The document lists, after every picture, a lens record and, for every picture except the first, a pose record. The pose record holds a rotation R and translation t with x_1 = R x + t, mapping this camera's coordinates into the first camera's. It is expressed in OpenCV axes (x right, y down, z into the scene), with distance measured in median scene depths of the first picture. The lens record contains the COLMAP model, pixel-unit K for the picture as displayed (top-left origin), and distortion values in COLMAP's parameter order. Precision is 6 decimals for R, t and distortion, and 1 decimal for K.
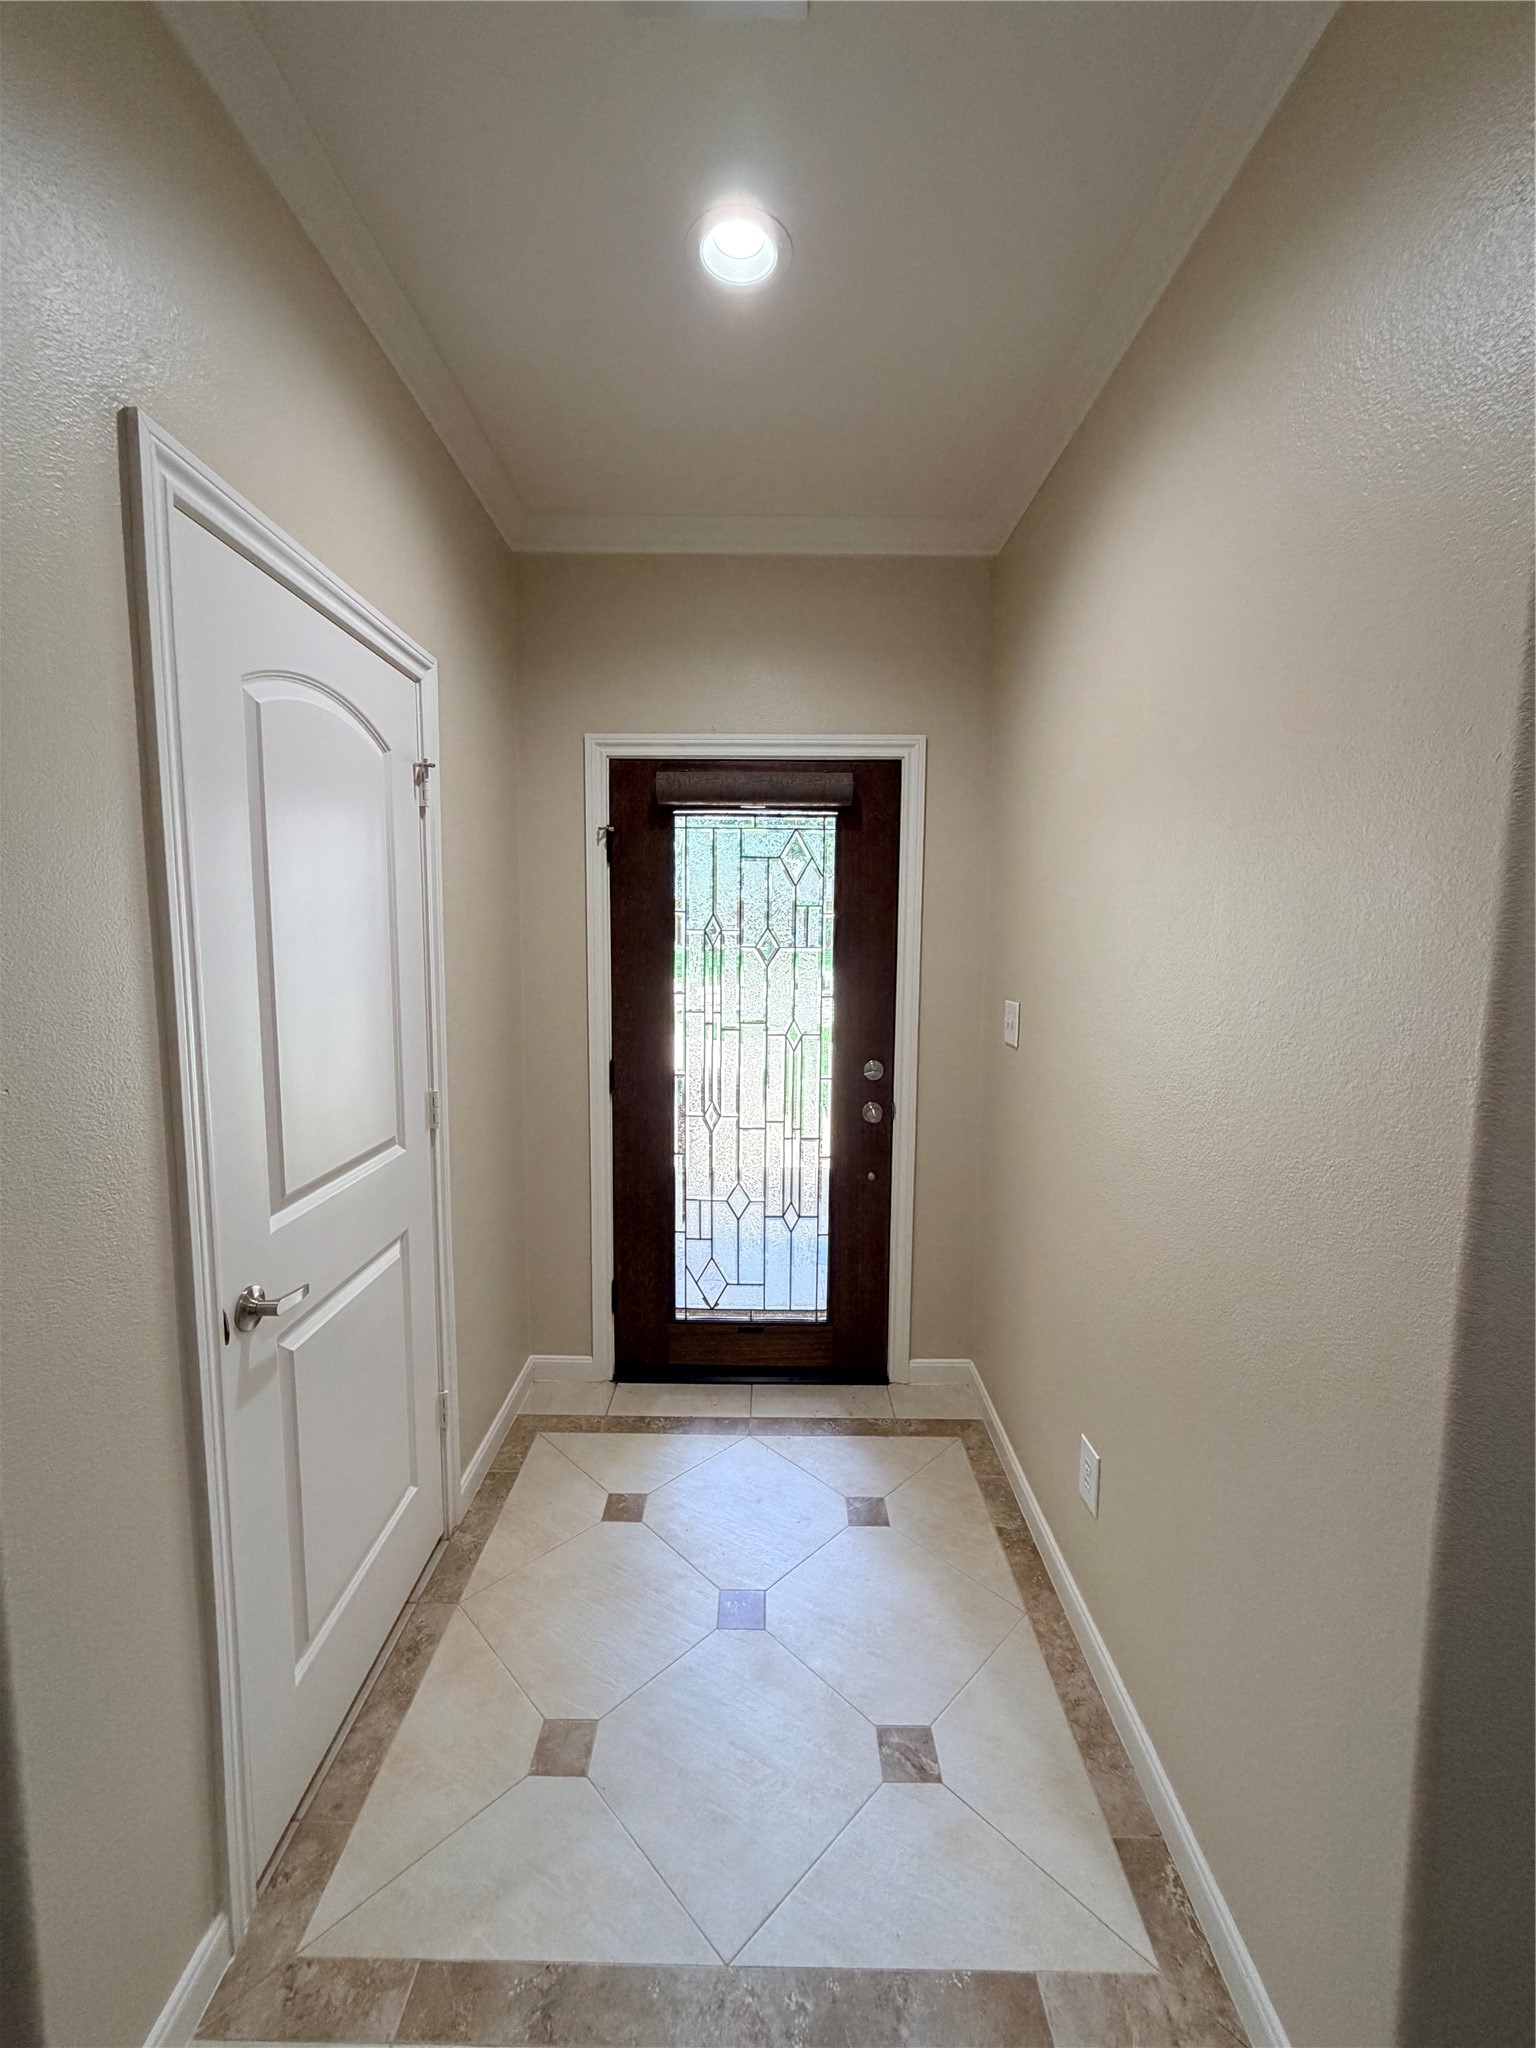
lens RADIAL K [[820.3, 0, 768.3], [0, 820.3, 1018.8], [0, 0, 1]] dist [0.000410, -0.000074]
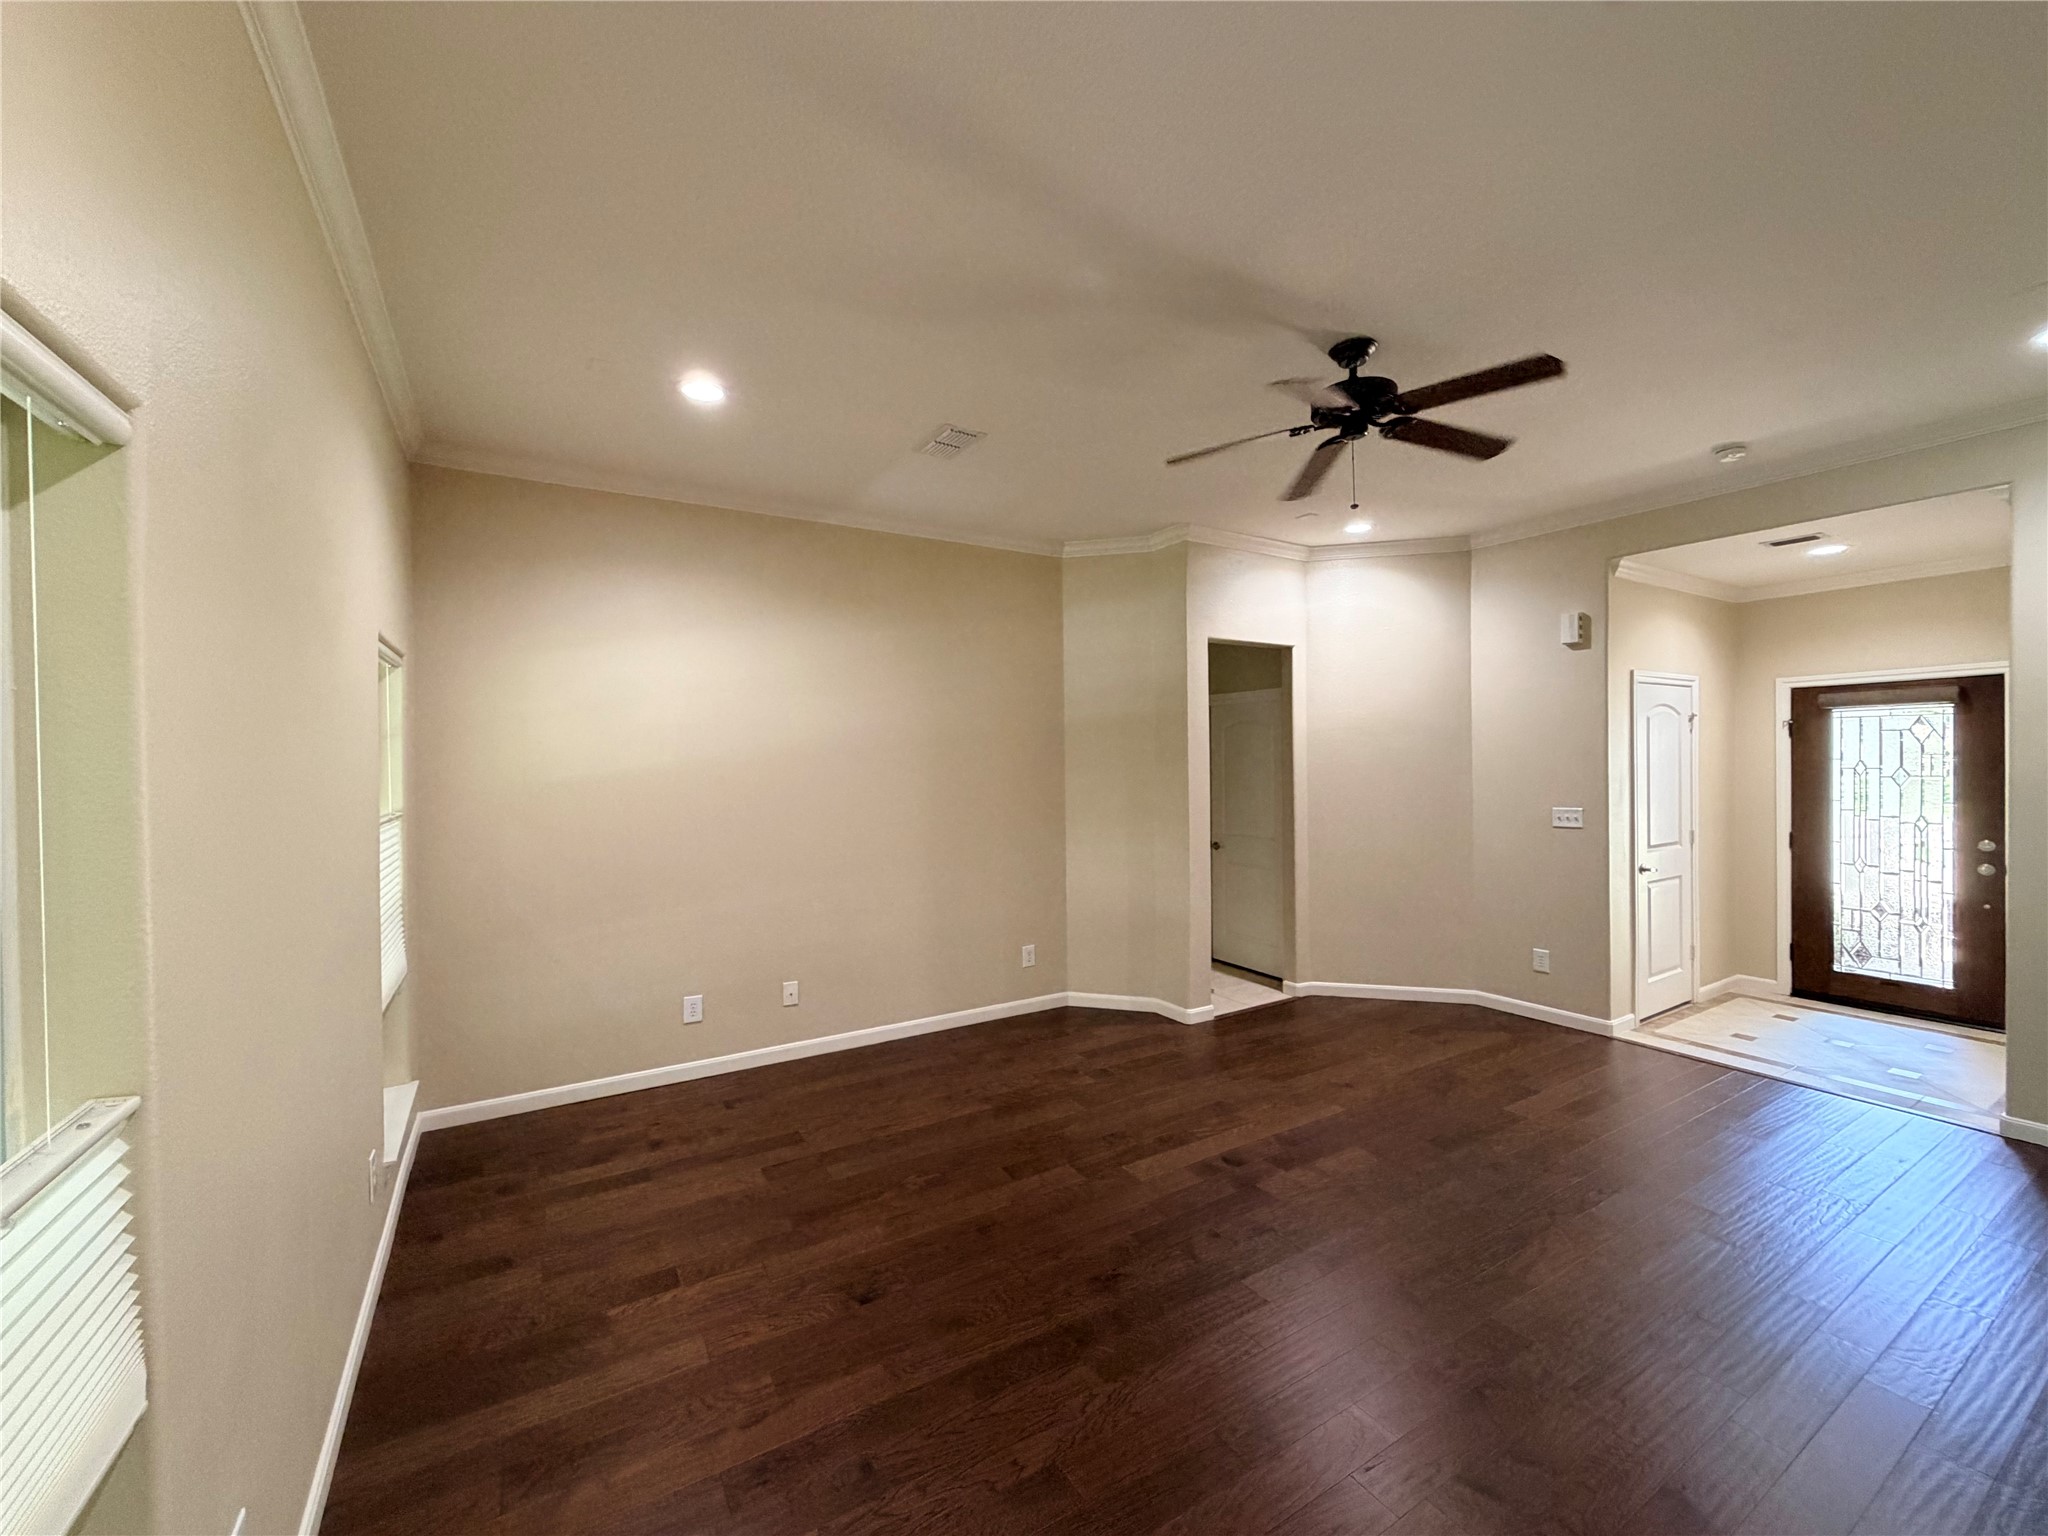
lens RADIAL K [[820.3, 0, 1026.1], [0, 820.3, 770.1], [0, 0, 1]] dist [0.000410, -0.000074]
pose [[0.524652, -0.014228, -0.851198, 0.551925], [-0.074042, 0.995309, -0.062274, 0.164106], [0.848091, 0.095696, 0.521138, -1.696711]]
